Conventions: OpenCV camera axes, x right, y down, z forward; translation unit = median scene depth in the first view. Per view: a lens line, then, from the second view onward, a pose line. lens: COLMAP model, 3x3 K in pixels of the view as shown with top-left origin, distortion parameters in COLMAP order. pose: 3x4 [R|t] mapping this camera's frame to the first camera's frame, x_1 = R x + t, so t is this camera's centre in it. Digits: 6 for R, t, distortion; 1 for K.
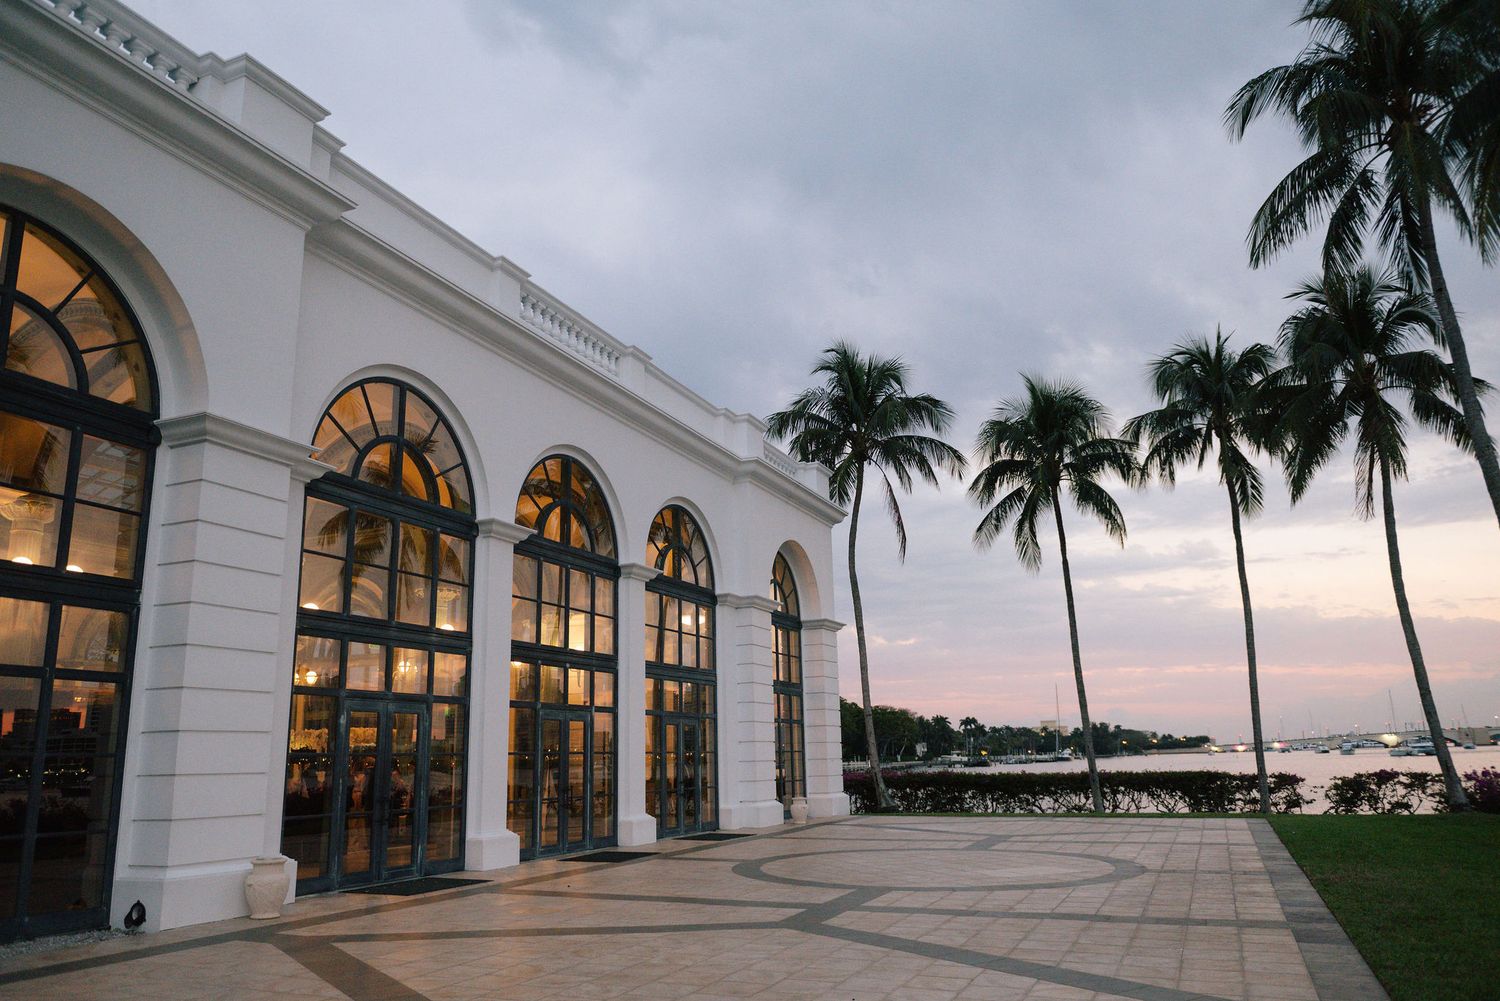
lens RADIAL K [[1127.7, 0, 752.5], [0, 1127.7, 506.6], [0, 0, 1]] dist [-0.037302, -0.002311]
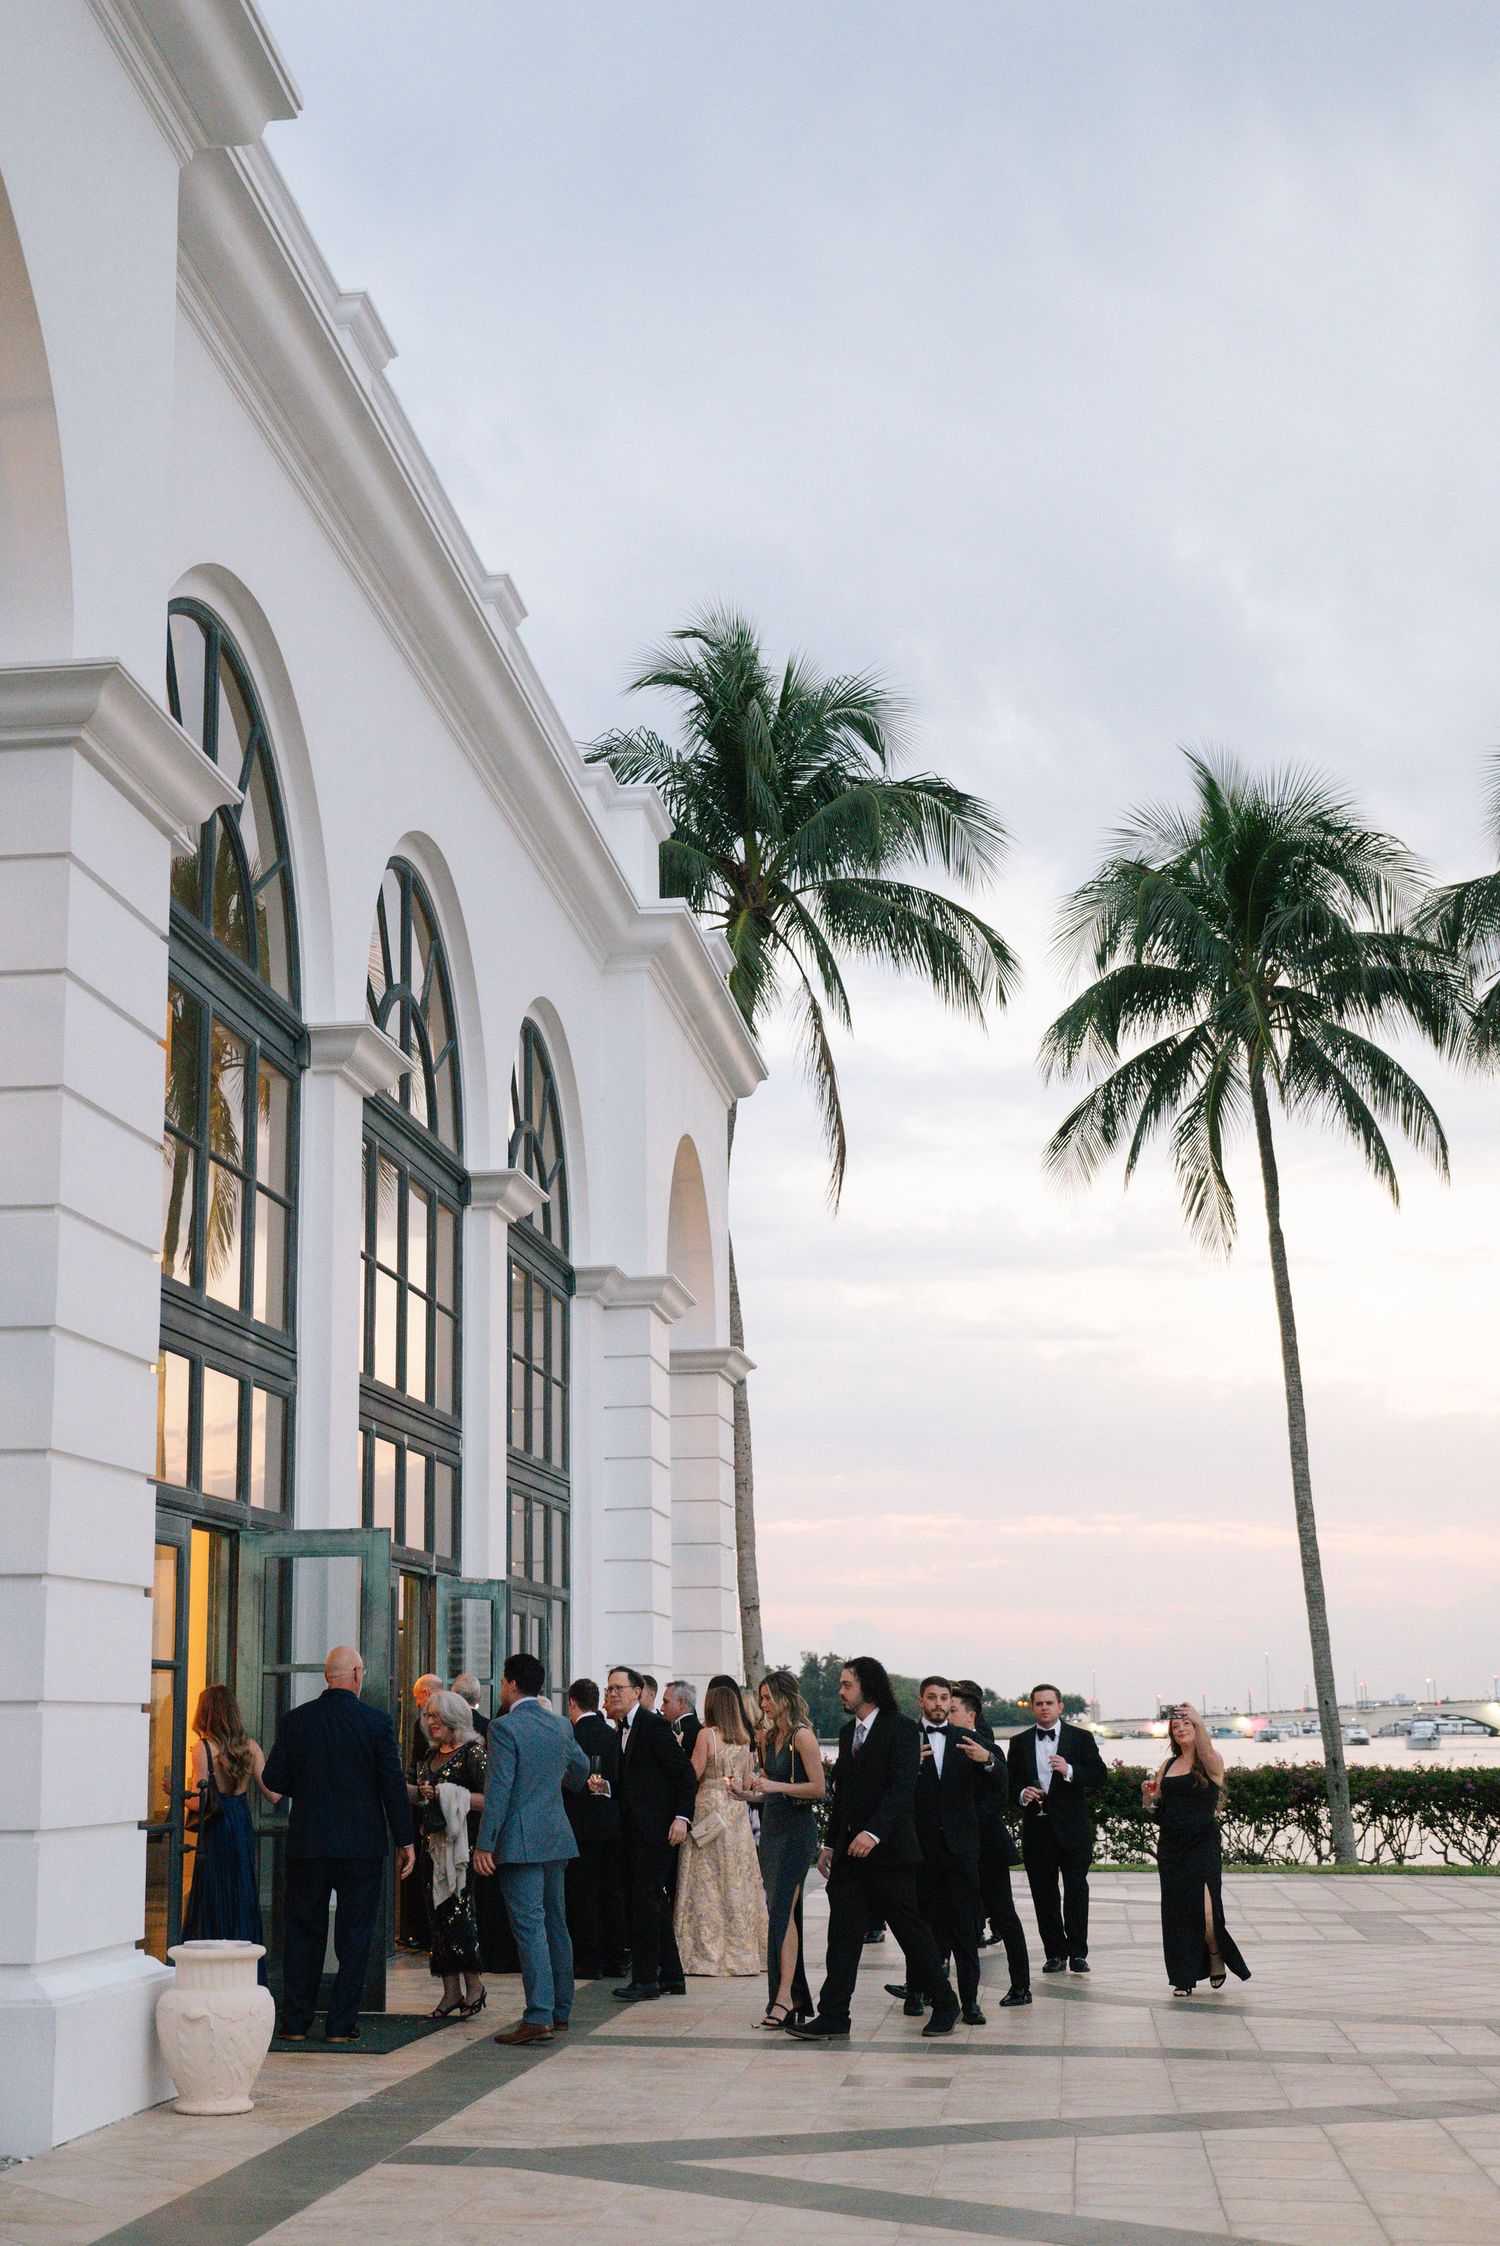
lens RADIAL K [[3057.6, 0, 747.0], [0, 3057.6, 1116.0], [0, 0, 1]] dist [-0.086697, 0.000000]
pose [[0.964037, 0.068175, 0.256877, -0.171082], [-0.072935, 0.997296, 0.009038, 0.010699], [-0.255566, -0.027449, 0.966402, 0.014093]]
